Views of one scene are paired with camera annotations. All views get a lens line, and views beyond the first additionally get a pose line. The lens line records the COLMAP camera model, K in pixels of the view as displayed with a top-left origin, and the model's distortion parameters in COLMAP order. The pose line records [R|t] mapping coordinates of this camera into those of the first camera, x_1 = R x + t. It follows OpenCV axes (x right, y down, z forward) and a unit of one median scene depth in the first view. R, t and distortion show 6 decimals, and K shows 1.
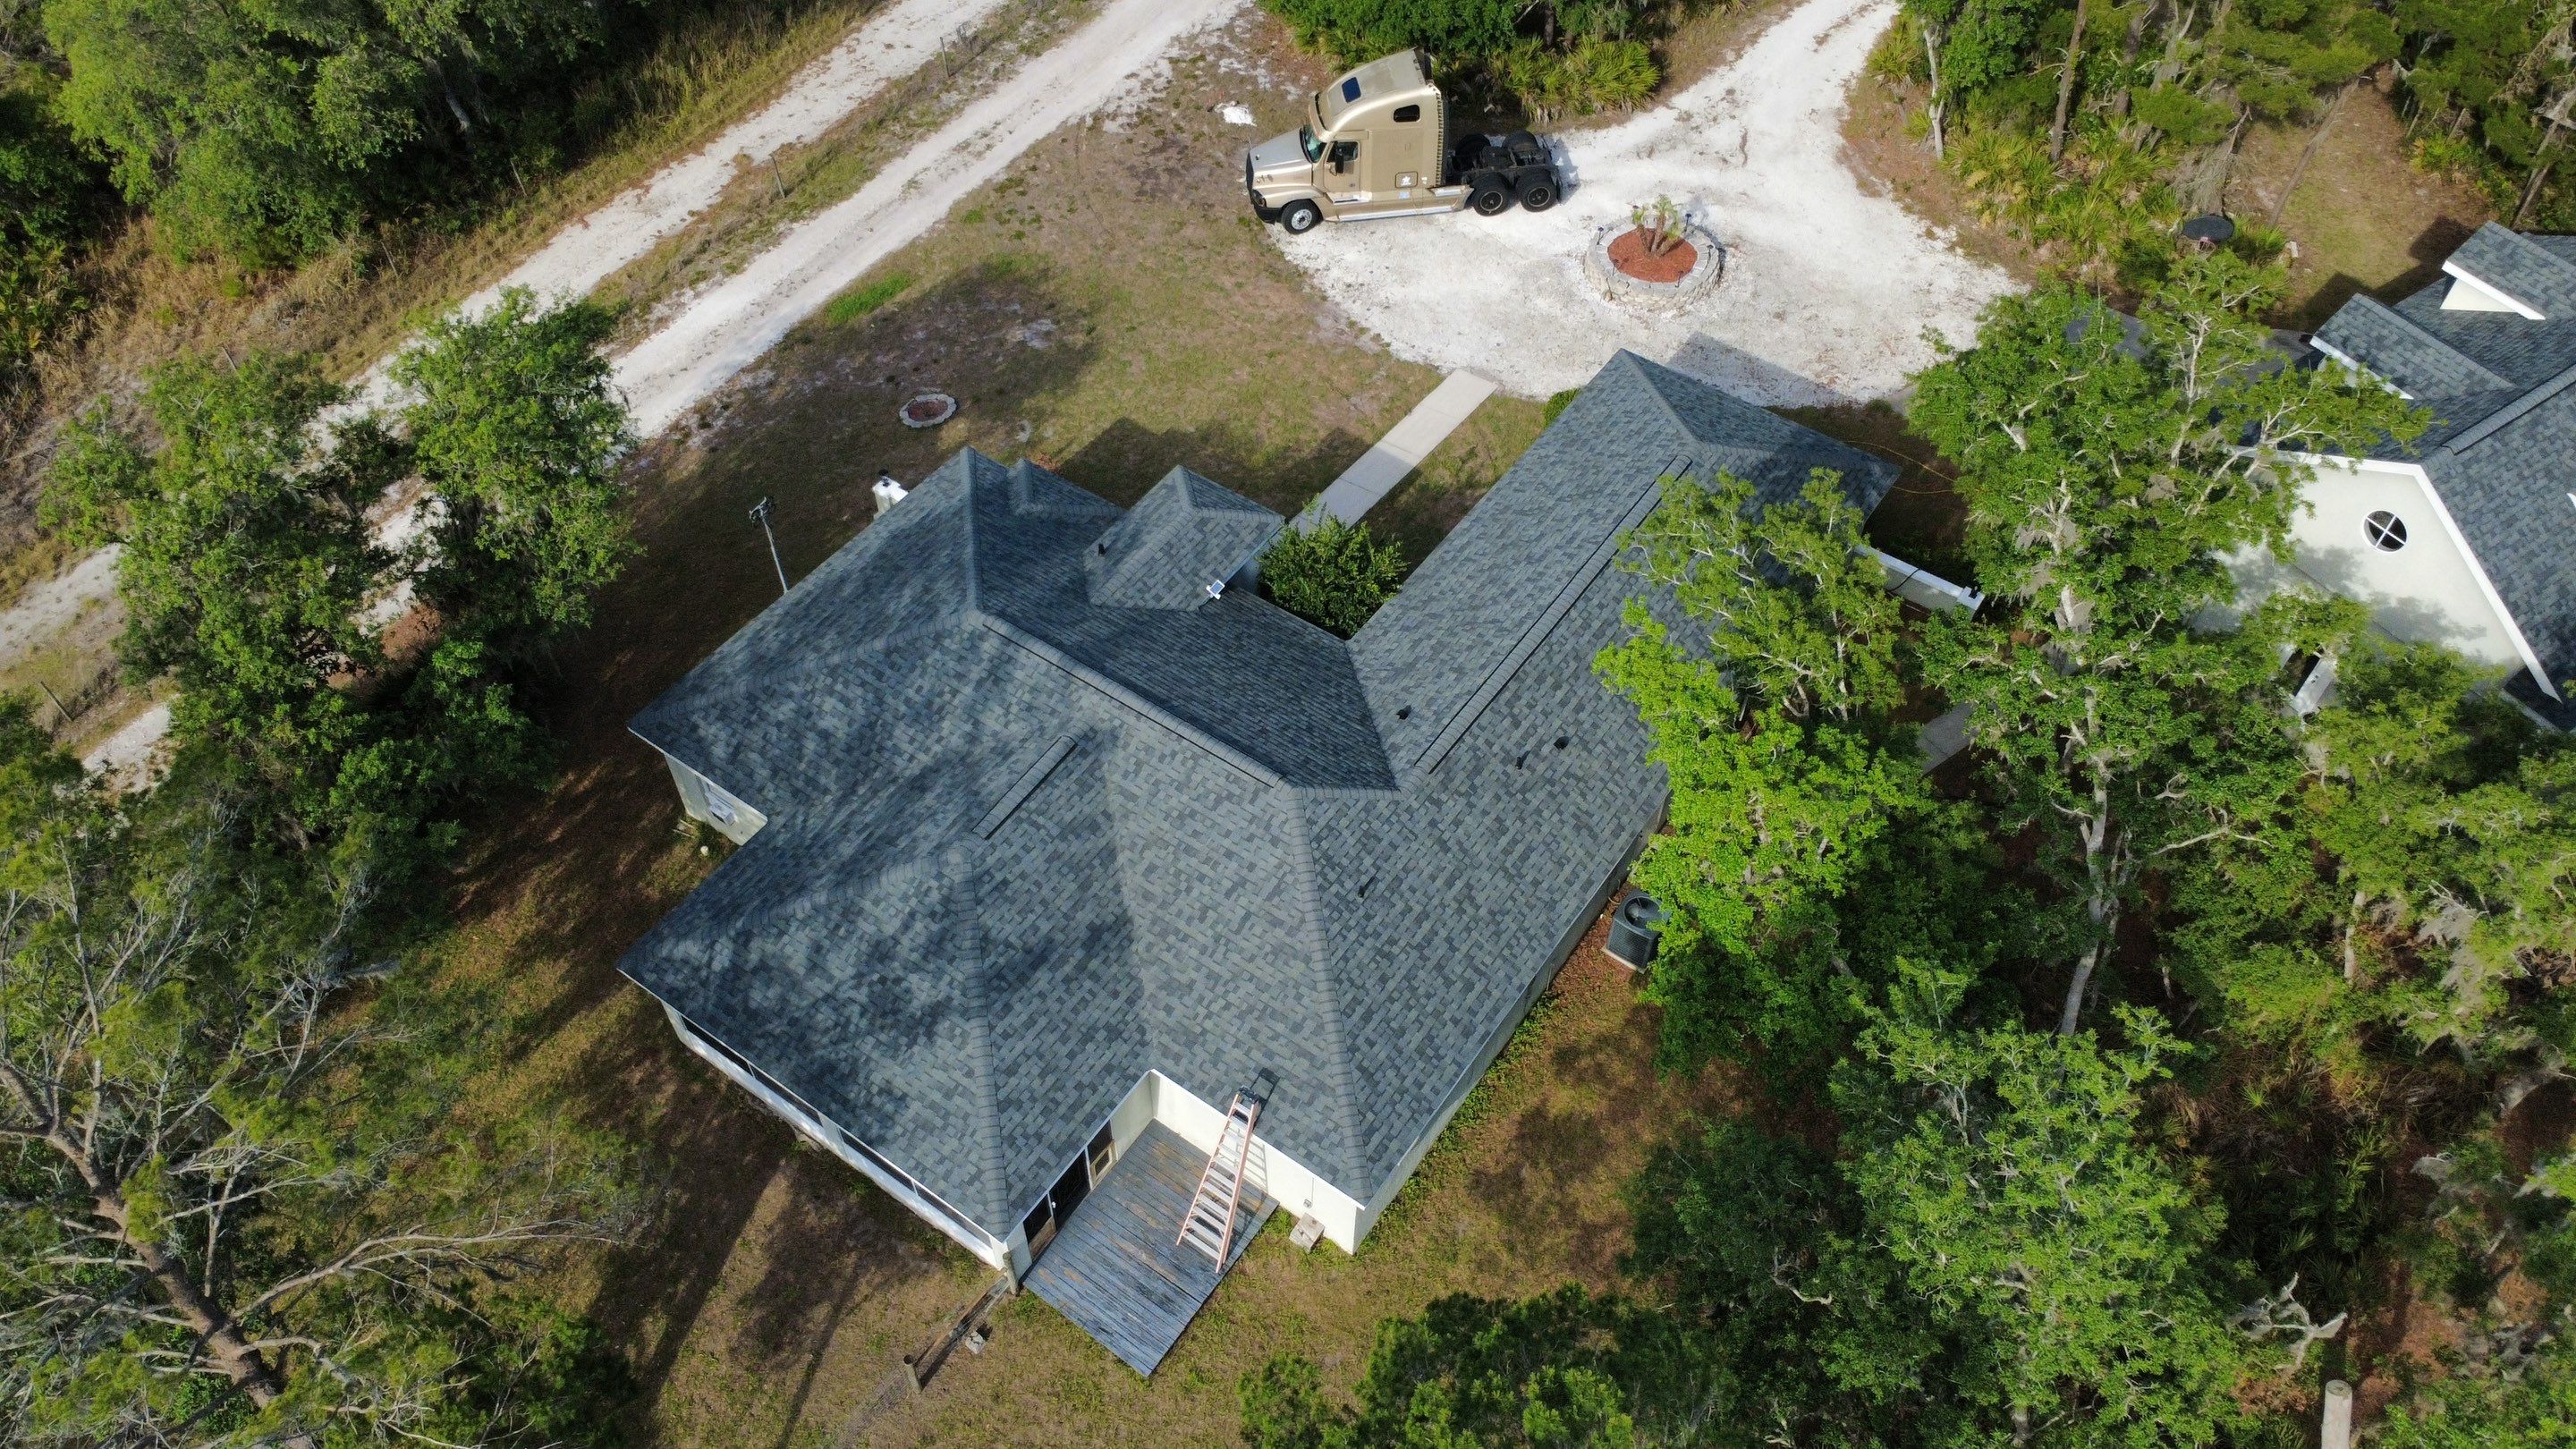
lens RADIAL K [[1870.2, 0, 1282.8], [0, 1870.2, 724.0], [0, 0, 1]] dist [-0.003774, 0.005571]
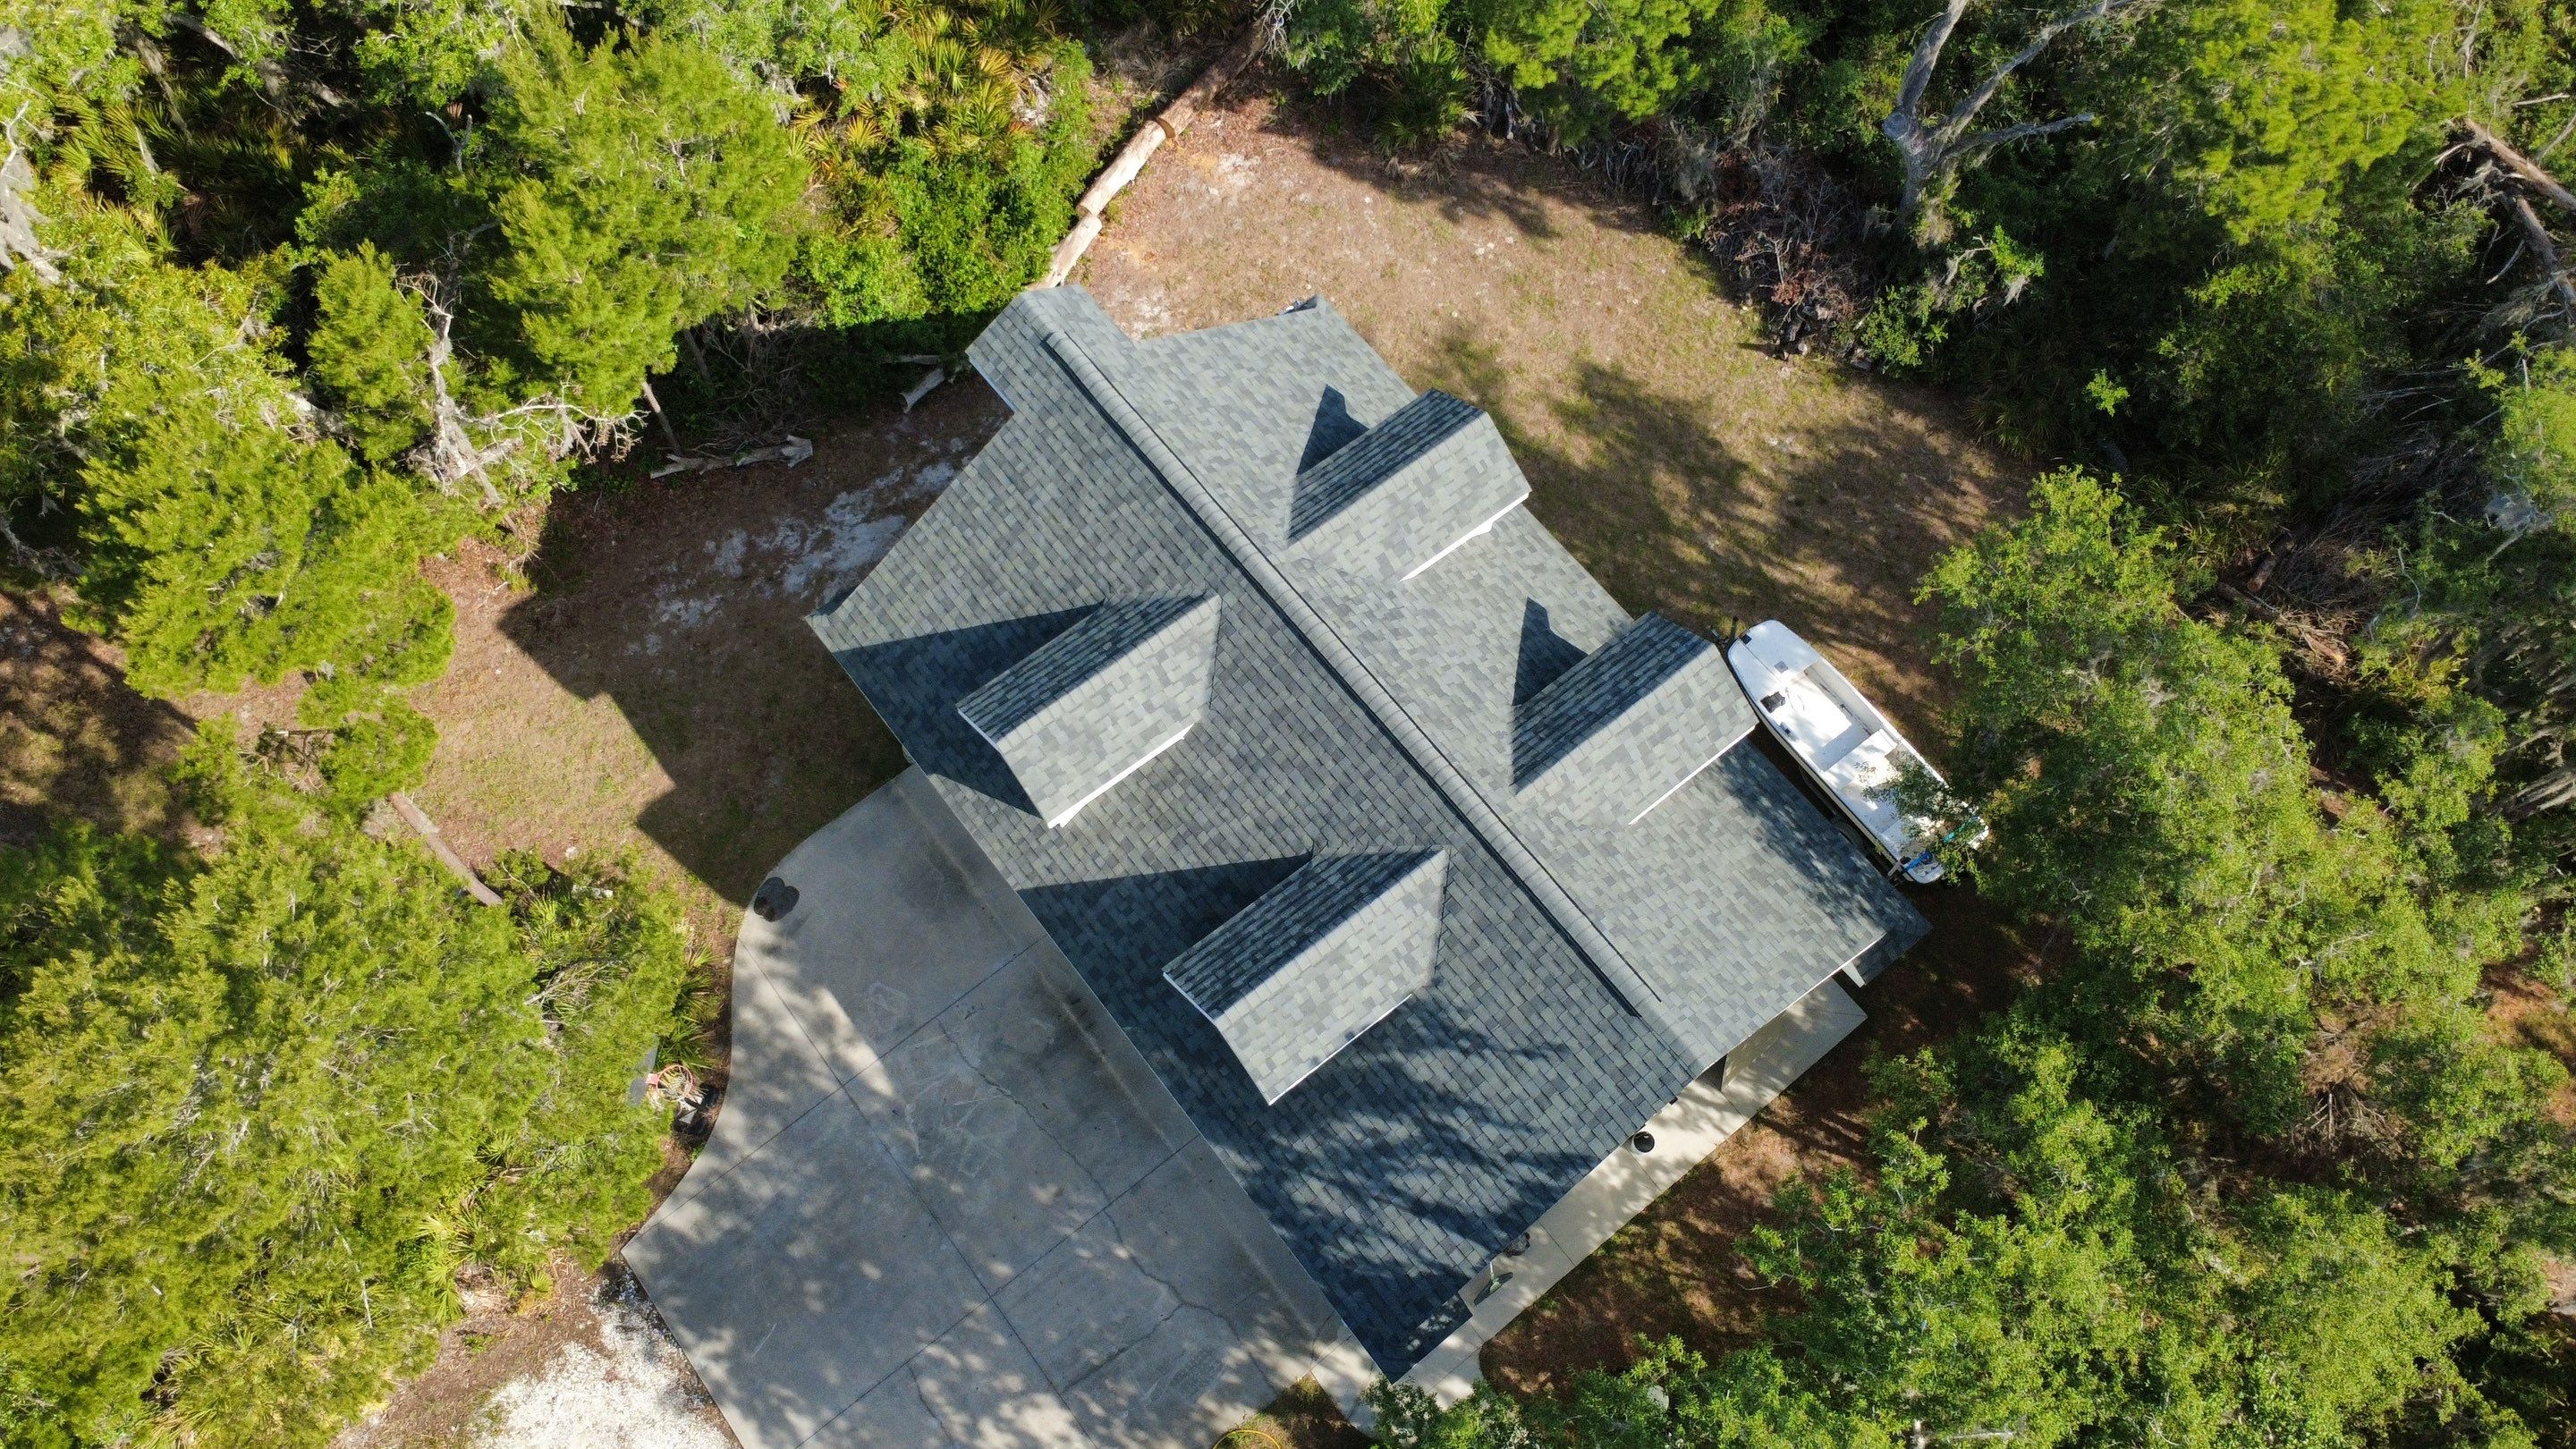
lens RADIAL K [[1870.2, 0, 1281.4], [0, 1870.2, 723.5], [0, 0, 1]] dist [-0.003774, 0.005571]
pose [[-0.076820, -0.906824, 0.414450, 0.338171], [0.753830, 0.219235, 0.619416, -0.474814], [-0.652564, 0.360008, 0.666749, 0.462132]]
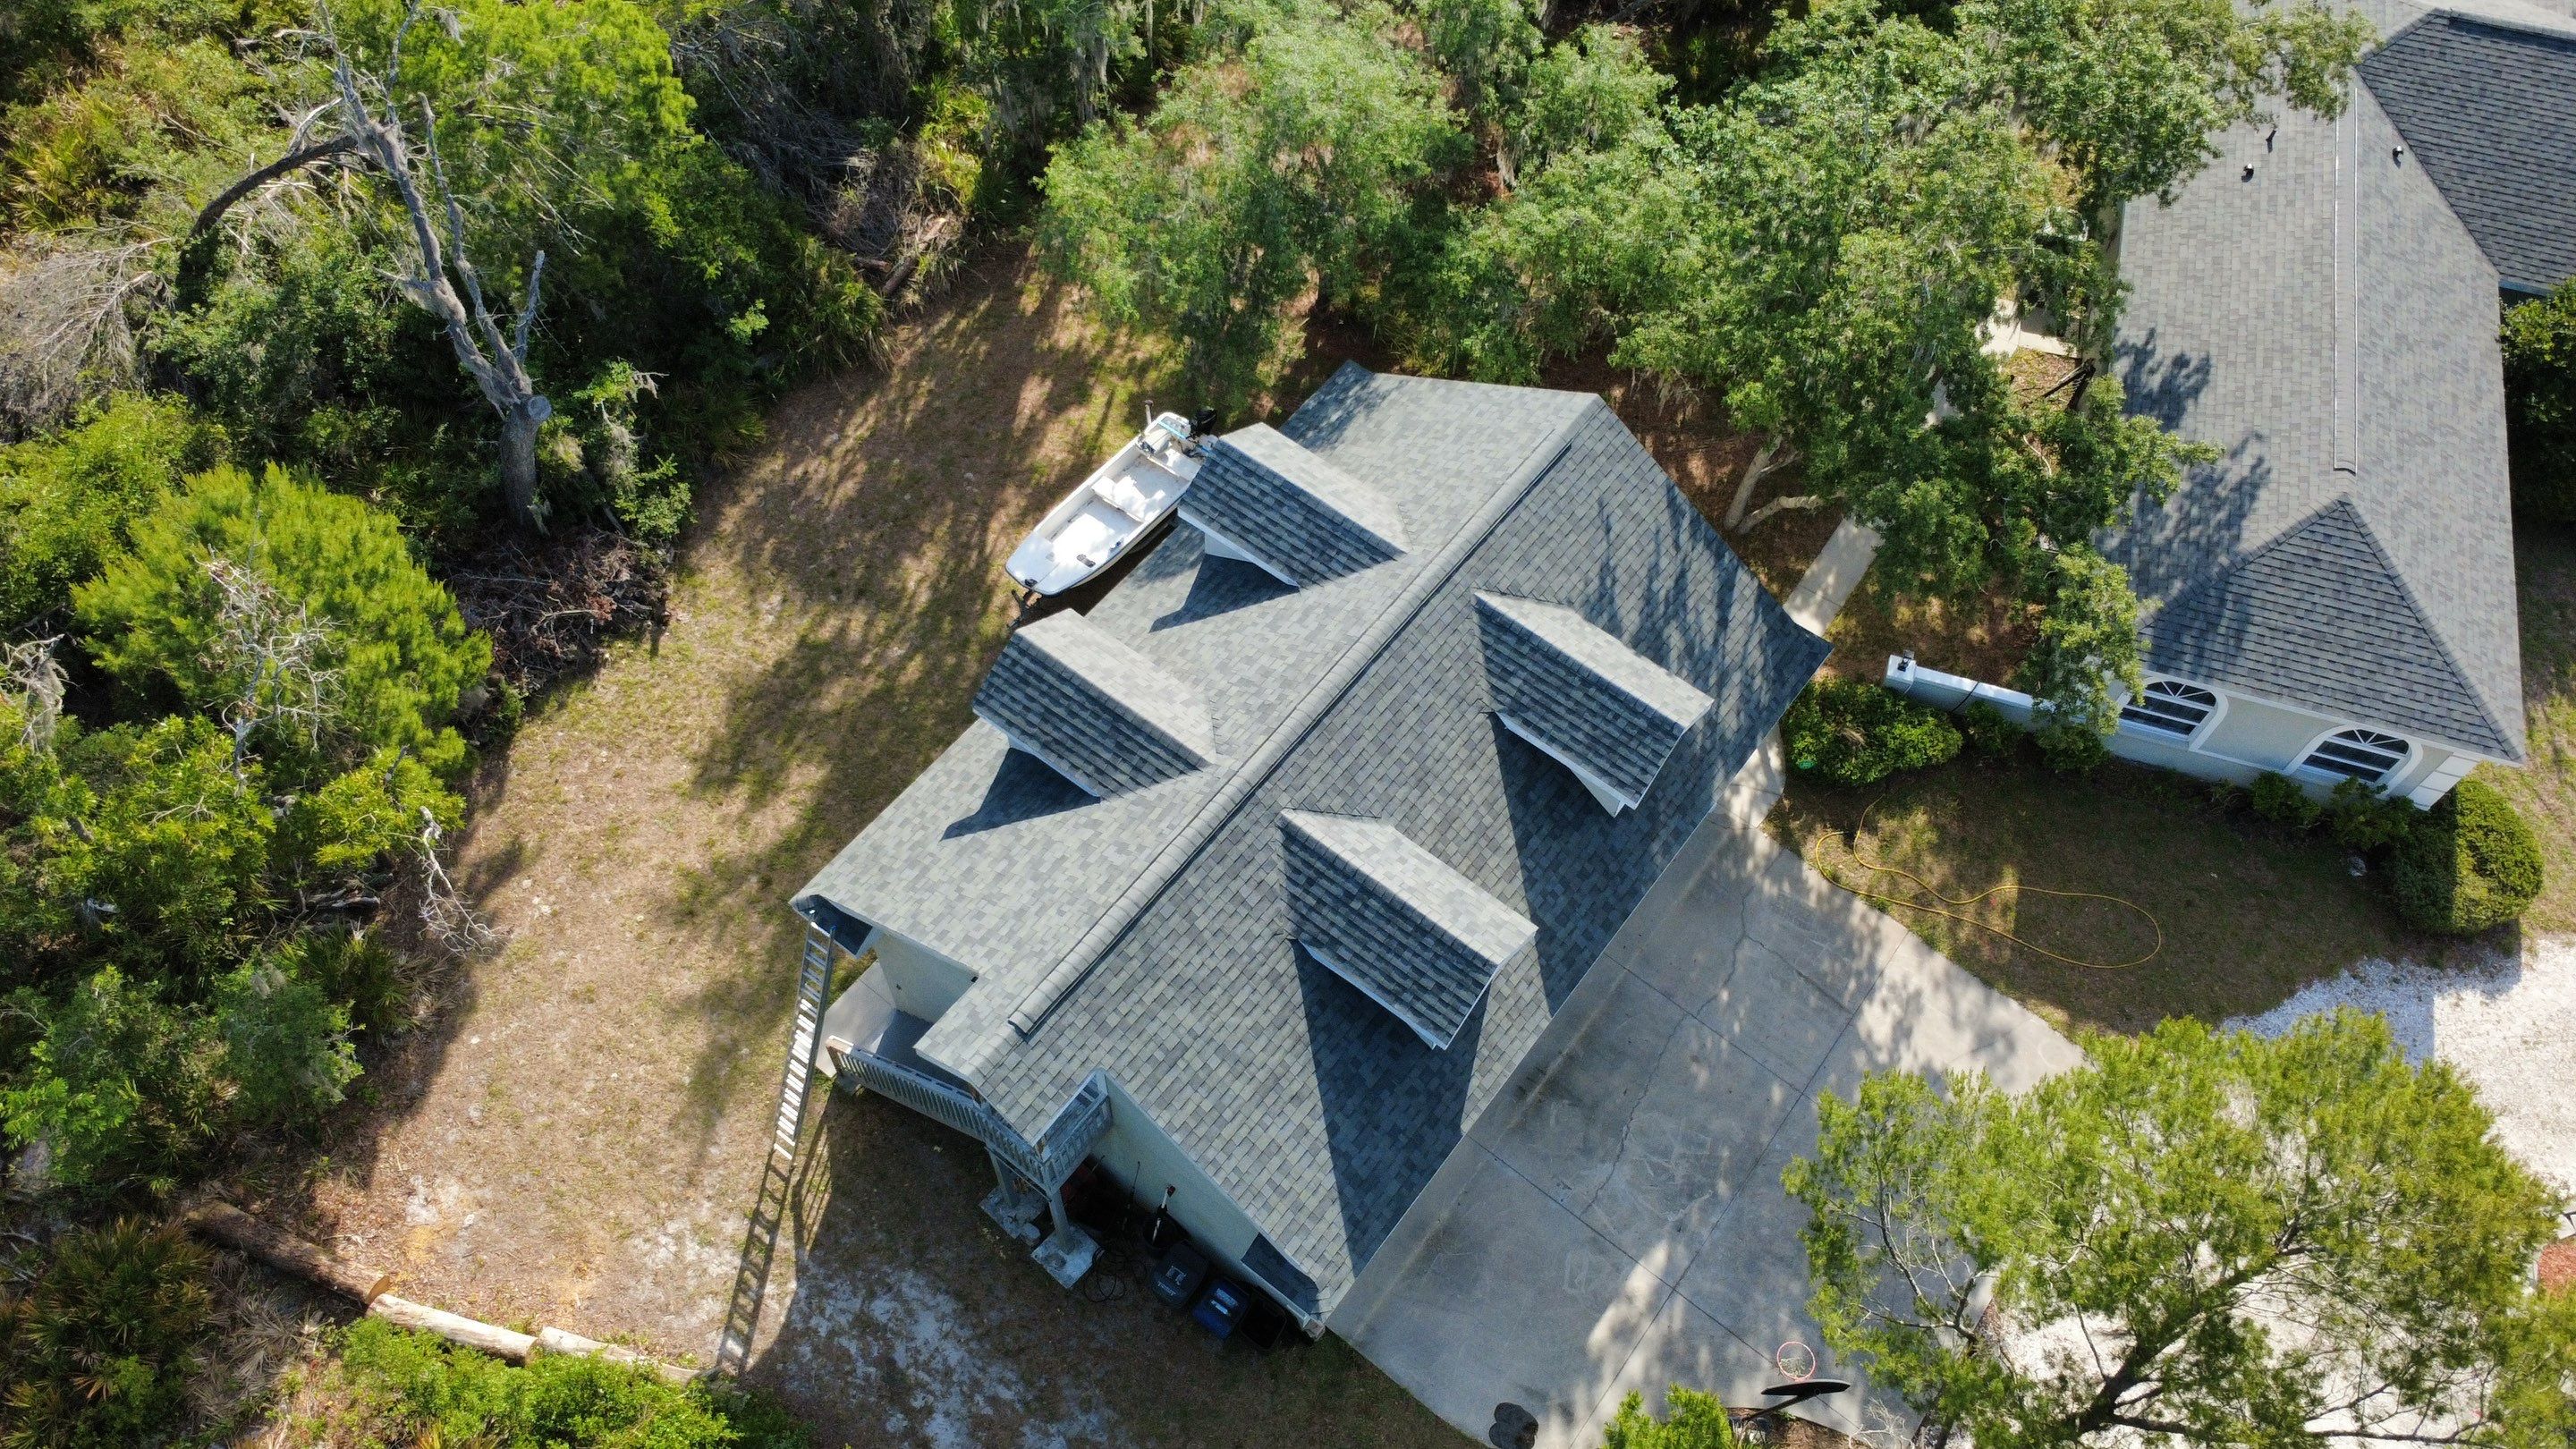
lens RADIAL K [[1870.2, 0, 1284.2], [0, 1870.2, 726.3], [0, 0, 1]] dist [-0.003774, 0.005571]
pose [[-0.948663, 0.254094, -0.188346, 0.672565], [-0.259645, -0.285577, 0.922513, -0.647484], [0.180617, 0.924057, 0.336891, 0.605946]]
